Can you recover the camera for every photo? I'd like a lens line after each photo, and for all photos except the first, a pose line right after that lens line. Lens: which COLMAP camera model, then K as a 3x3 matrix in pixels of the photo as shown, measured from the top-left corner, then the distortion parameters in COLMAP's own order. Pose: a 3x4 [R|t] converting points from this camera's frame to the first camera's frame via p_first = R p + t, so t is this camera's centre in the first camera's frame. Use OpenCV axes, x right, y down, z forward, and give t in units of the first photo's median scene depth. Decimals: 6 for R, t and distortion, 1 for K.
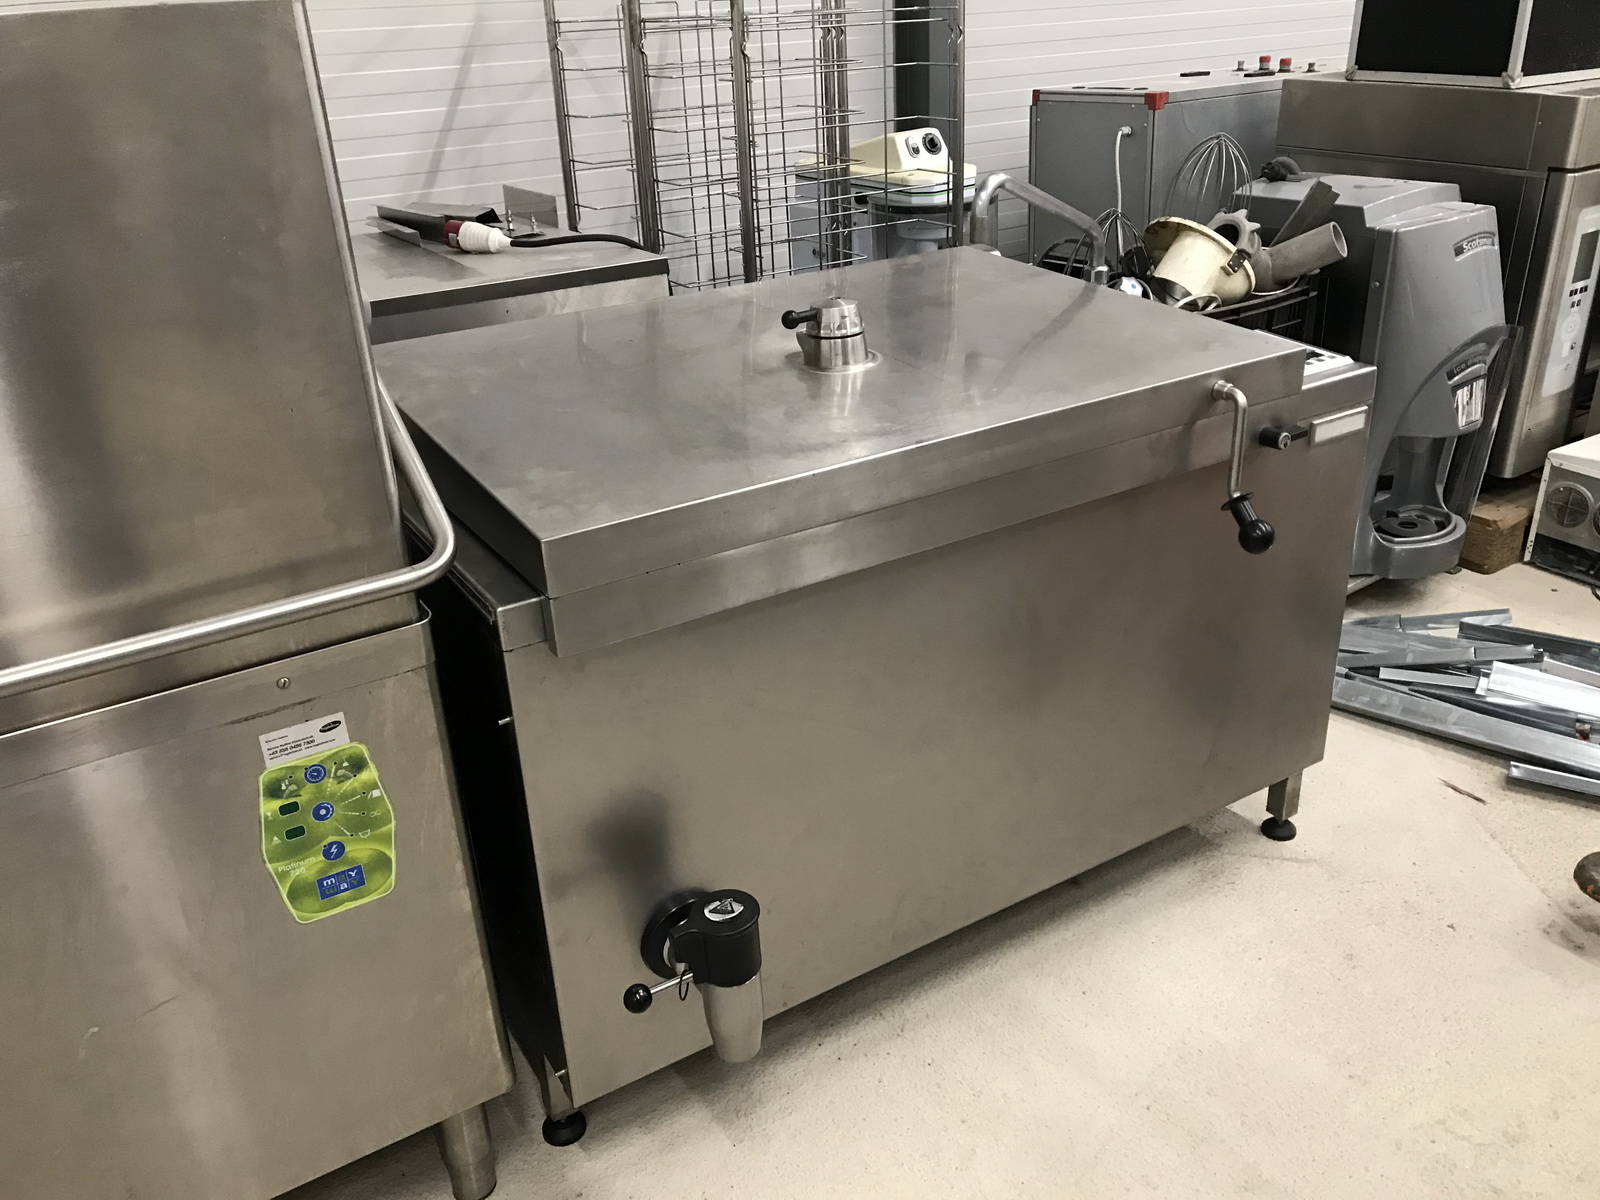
lens RADIAL K [[1318.5, 0, 798.1], [0, 1318.5, 589.7], [0, 0, 1]] dist [-0.010954, 0.013677]
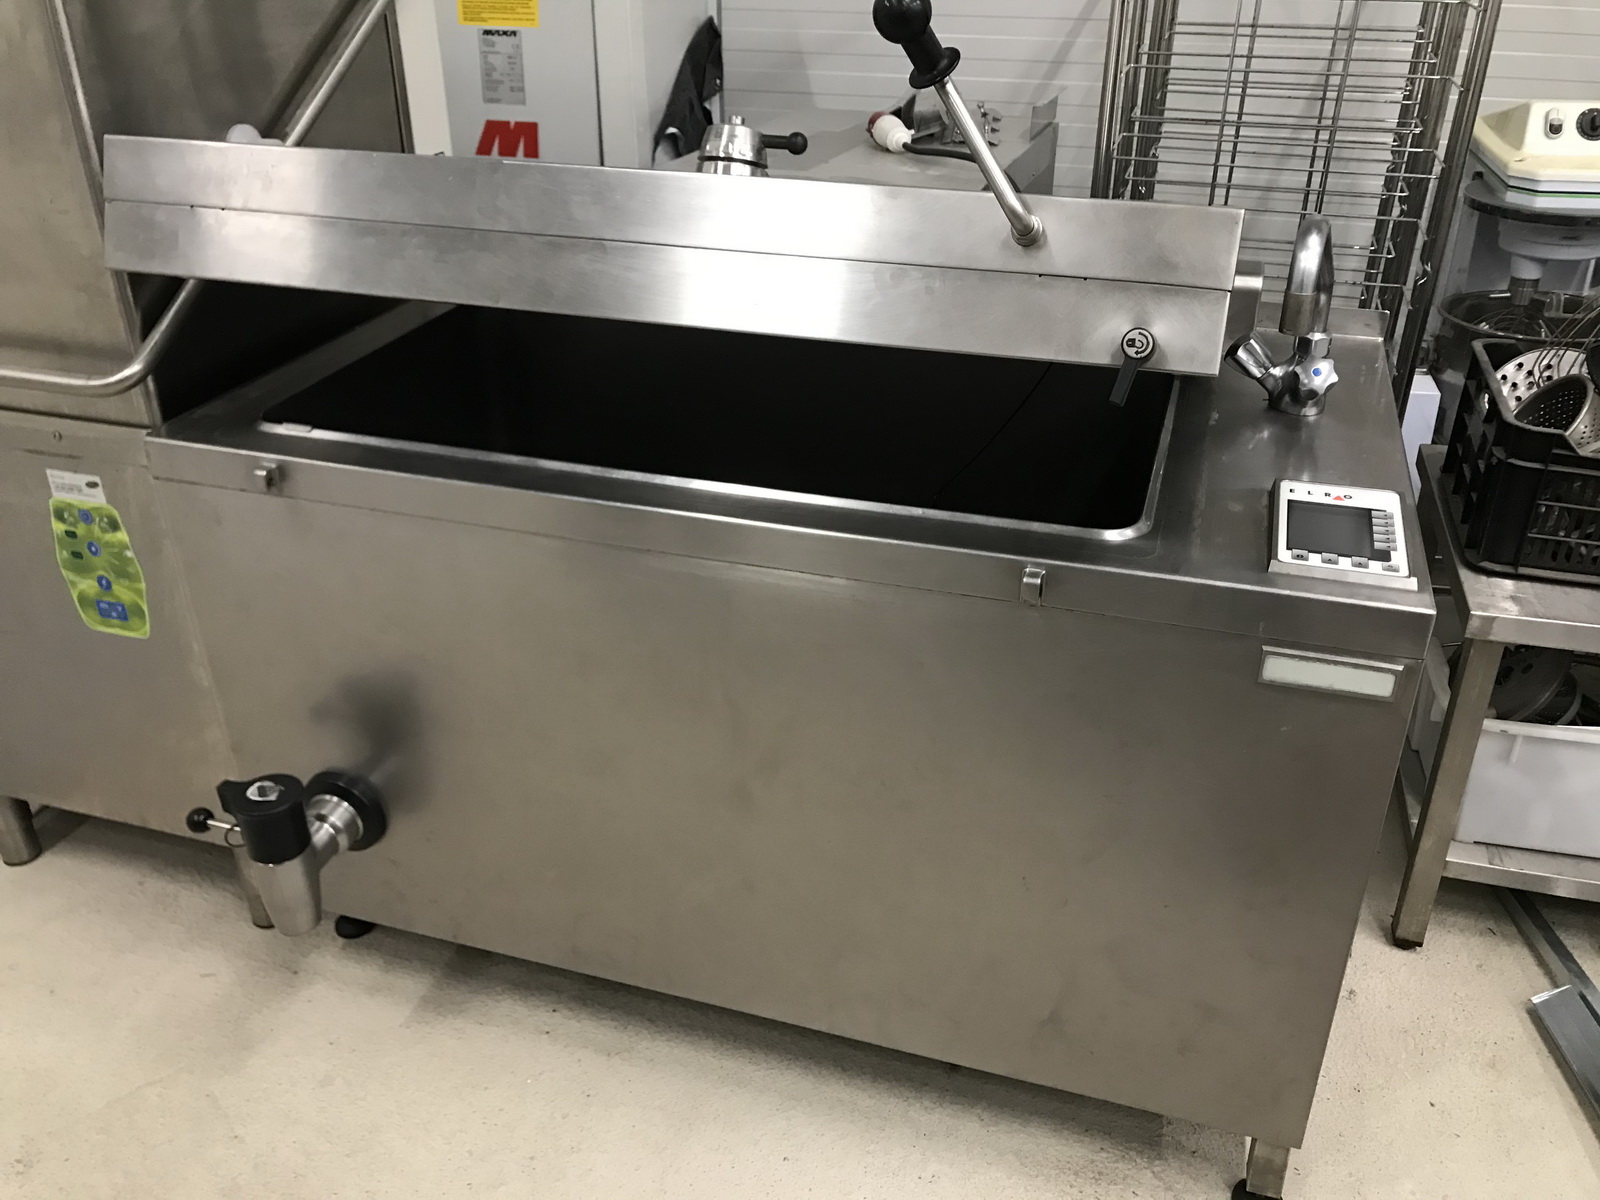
lens RADIAL K [[1318.5, 0, 800.6], [0, 1318.5, 610.2], [0, 0, 1]] dist [-0.010954, 0.013677]
pose [[0.652331, 0.408606, -0.638361, 0.871744], [-0.343018, 0.910206, 0.232086, -0.289270], [0.675872, 0.067572, 0.733915, 0.536423]]
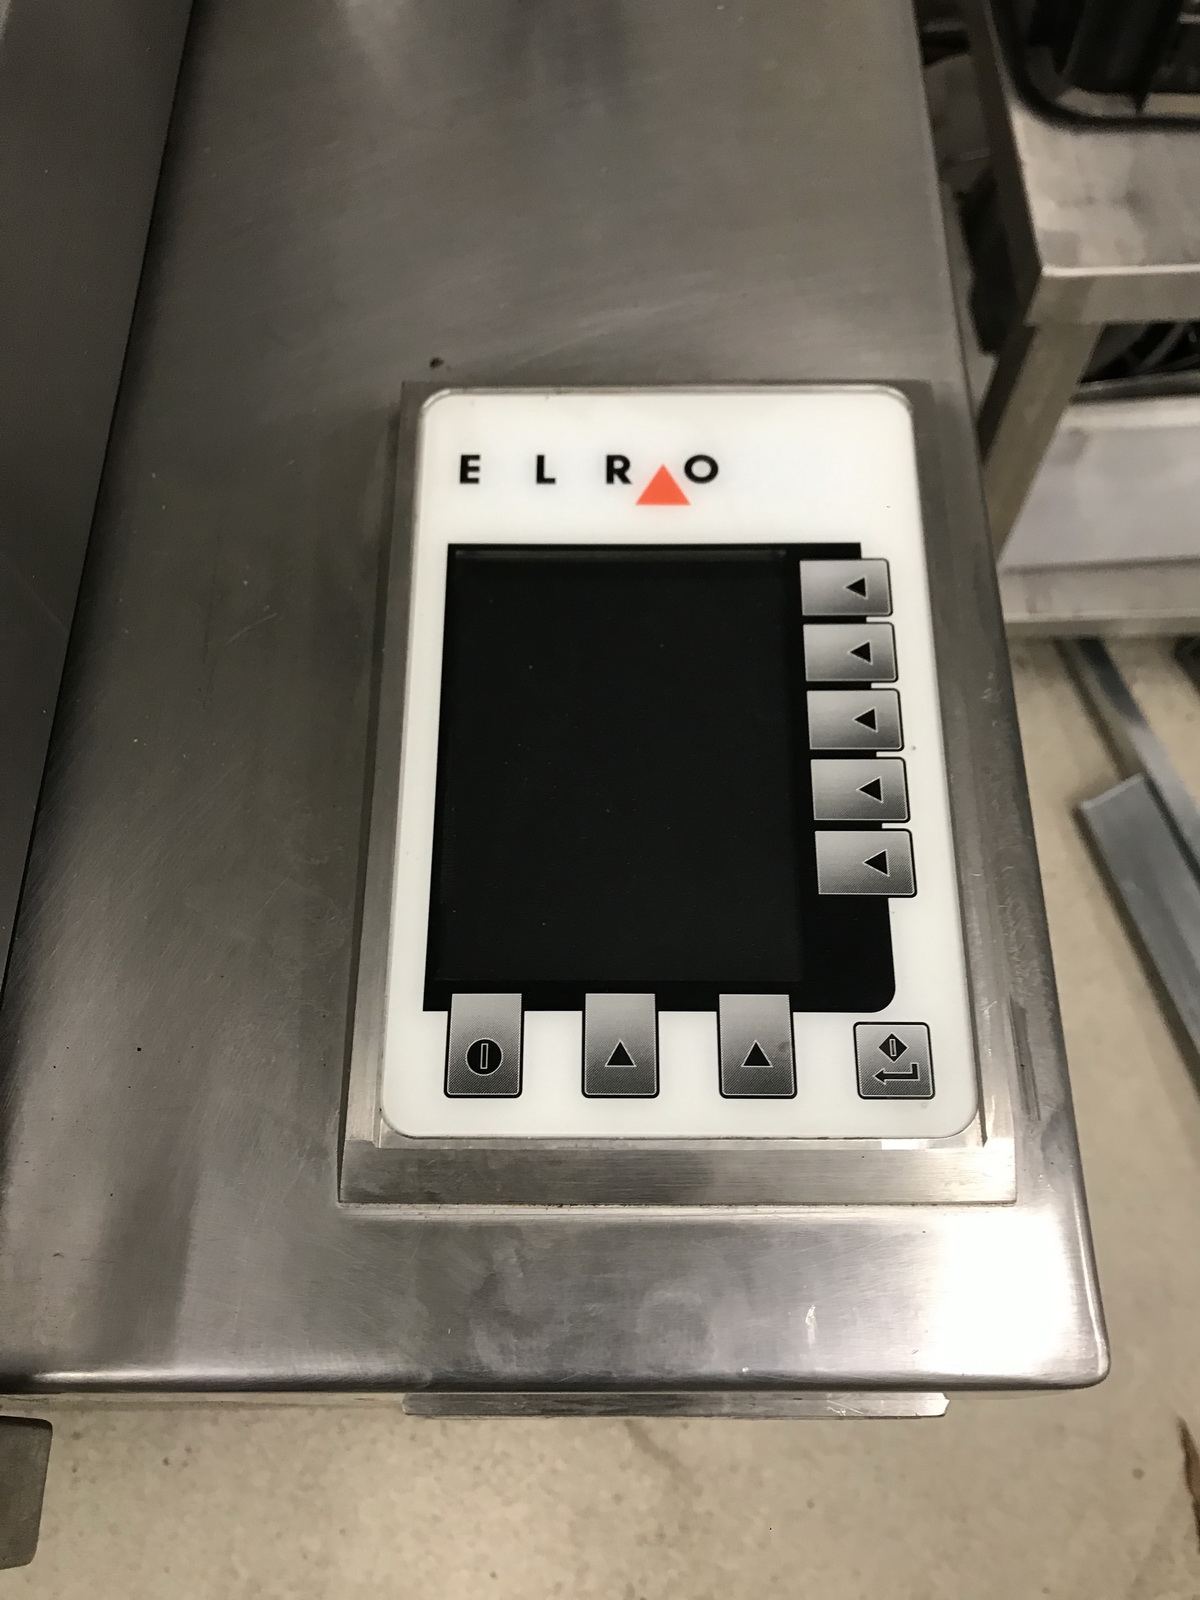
lens RADIAL K [[1318.5, 0, 596.1], [0, 1318.5, 788.6], [0, 0, 1]] dist [-0.010954, 0.013677]
pose [[0.850855, 0.495494, -0.174733, 0.547621], [-0.256693, 0.682213, 0.684612, -0.384351], [0.458426, -0.537653, 0.707655, 1.284861]]
